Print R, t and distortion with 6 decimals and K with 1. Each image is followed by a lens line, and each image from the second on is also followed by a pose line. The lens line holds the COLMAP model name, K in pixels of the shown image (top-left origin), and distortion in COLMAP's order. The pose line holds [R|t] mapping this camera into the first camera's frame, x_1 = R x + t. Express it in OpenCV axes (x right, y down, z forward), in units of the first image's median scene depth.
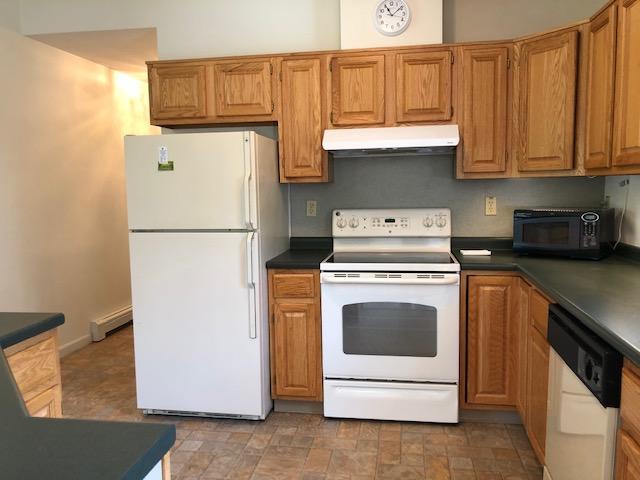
lens RADIAL K [[533.4, 0, 320.0], [0, 533.4, 240.0], [0, 0, 1]] dist [0.034744, -0.000657]
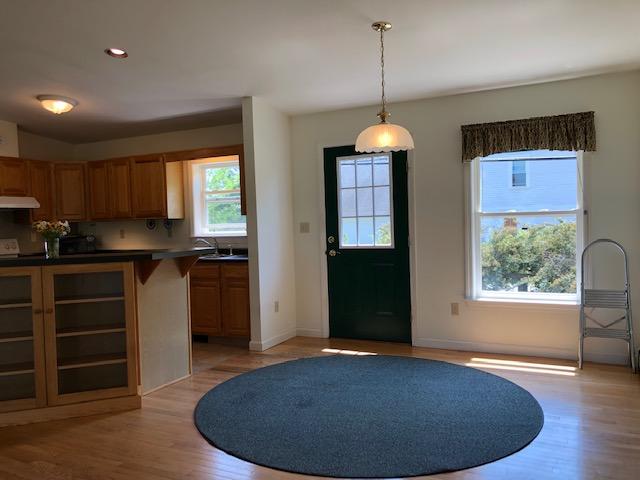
lens RADIAL K [[515.7, 0, 320.0], [0, 515.7, 240.0], [0, 0, 1]] dist [0.002525, -0.000723]
pose [[0.290258, -0.028283, 0.956531, -1.346499], [0.119836, 0.992769, -0.007009, 0.098503], [-0.949416, 0.116661, 0.291548, -0.637850]]
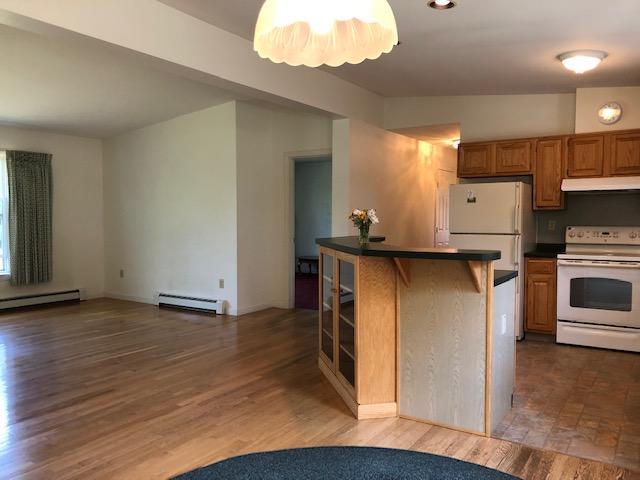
lens RADIAL K [[533.4, 0, 320.0], [0, 533.4, 240.0], [0, 0, 1]] dist [0.034744, -0.000657]
pose [[0.918271, 0.034332, -0.394462, -0.020388], [-0.056472, 0.997405, -0.044653, 0.113445], [0.391905, 0.063279, 0.917827, -0.904516]]
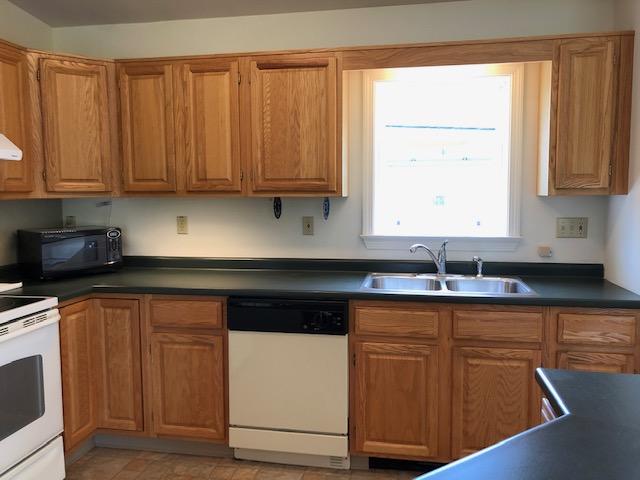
lens RADIAL K [[533.4, 0, 320.0], [0, 533.4, 240.0], [0, 0, 1]] dist [0.034744, -0.000657]
pose [[0.014742, -0.074829, 0.997087, -0.564427], [0.103084, 0.991996, 0.072923, -0.062973], [-0.994563, 0.101708, 0.022338, 0.505316]]
